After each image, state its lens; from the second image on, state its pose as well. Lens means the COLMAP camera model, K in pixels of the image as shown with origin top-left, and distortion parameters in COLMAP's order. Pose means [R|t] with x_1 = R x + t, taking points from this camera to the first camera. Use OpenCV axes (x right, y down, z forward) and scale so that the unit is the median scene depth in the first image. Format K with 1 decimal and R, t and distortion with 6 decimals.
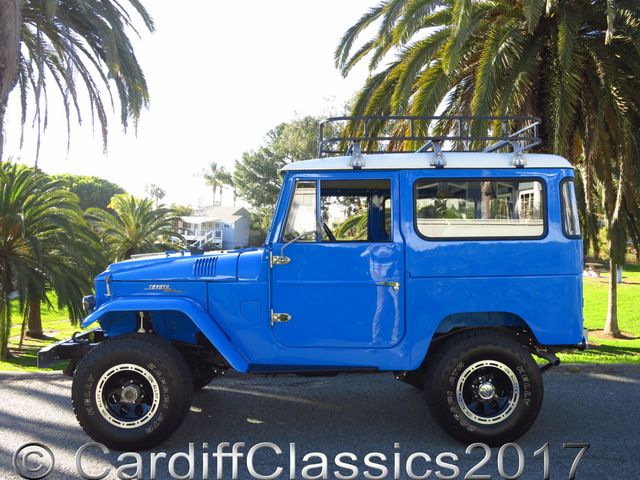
lens RADIAL K [[570.8, 0, 318.9], [0, 570.8, 239.9], [0, 0, 1]] dist [-0.039778, -0.009016]
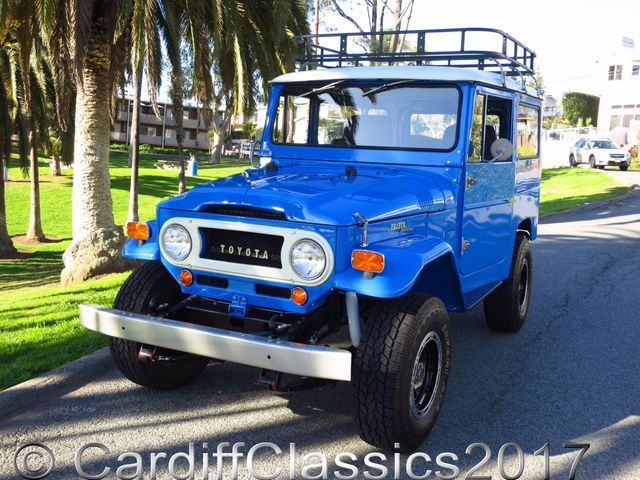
lens RADIAL K [[658.9, 0, 322.5], [0, 658.9, 237.3], [0, 0, 1]] dist [-0.063147, 0.000000]
pose [[0.486718, -0.111434, 0.866423, -1.115801], [-0.034157, 0.988644, 0.146341, -0.023395], [-0.872891, -0.100822, 0.477384, 0.717564]]
